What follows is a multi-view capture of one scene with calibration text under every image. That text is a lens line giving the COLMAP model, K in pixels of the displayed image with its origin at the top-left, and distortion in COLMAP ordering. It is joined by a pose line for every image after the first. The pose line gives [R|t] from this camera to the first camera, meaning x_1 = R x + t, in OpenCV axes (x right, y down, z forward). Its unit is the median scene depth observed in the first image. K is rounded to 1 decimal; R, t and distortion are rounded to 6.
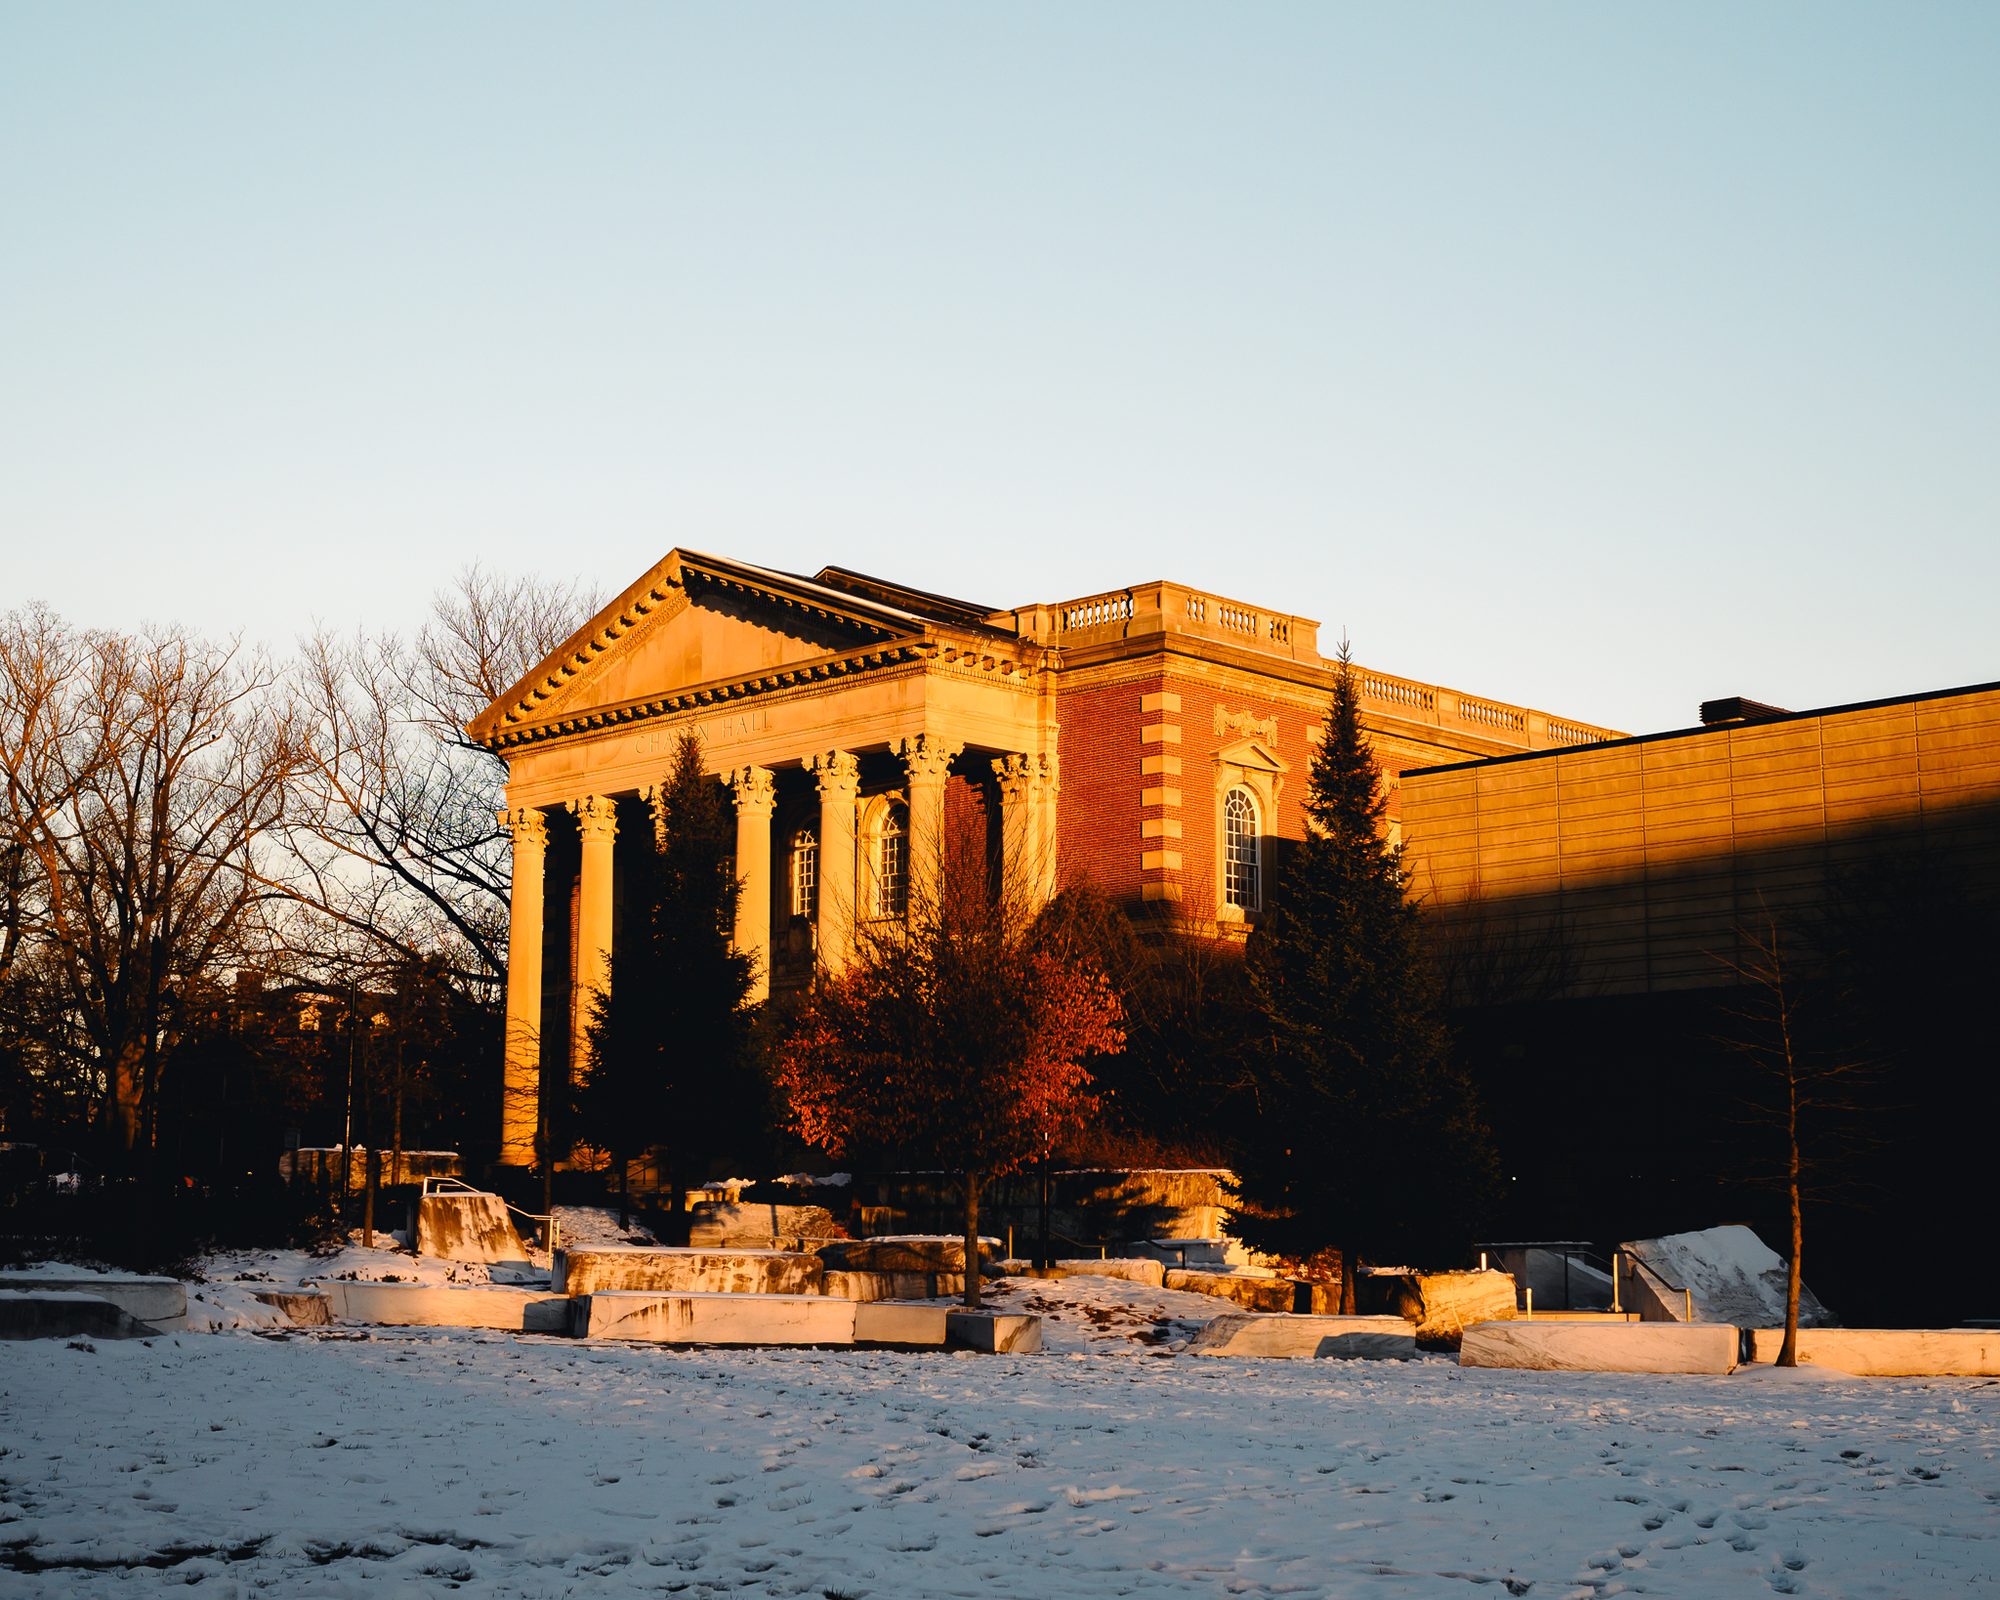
lens RADIAL K [[2838.2, 0, 1144.5], [0, 2838.2, 745.9], [0, 0, 1]] dist [-0.147053, 0.229102]
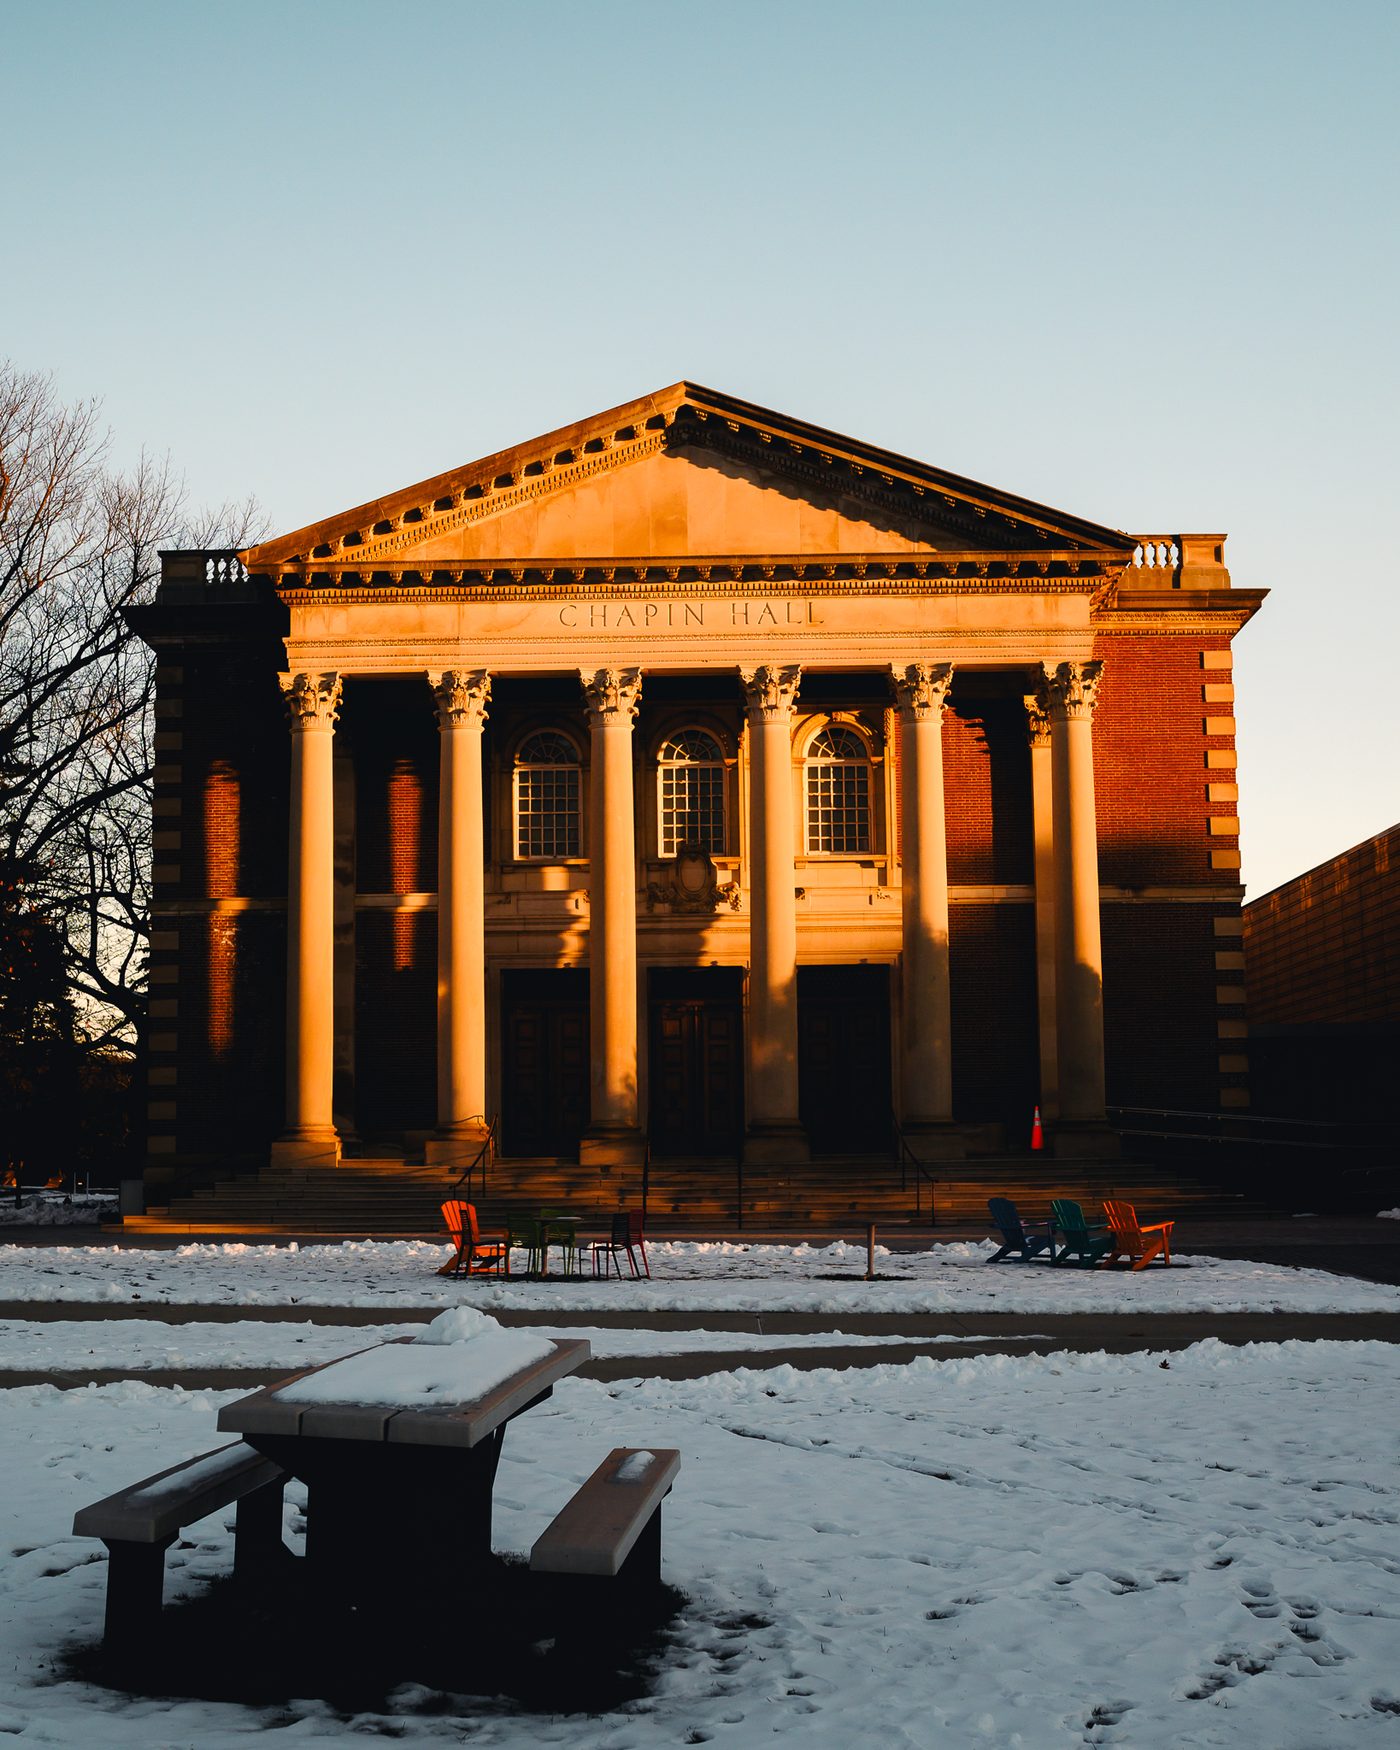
lens RADIAL K [[2146.6, 0, 700.0], [0, 2146.6, 875.0], [0, 0, 1]] dist [-0.139381, 0.014532]
pose [[0.764290, 0.067480, 0.641332, -0.549643], [-0.113830, 0.993011, 0.031171, 0.050699], [-0.634746, -0.096826, 0.766630, 0.527889]]
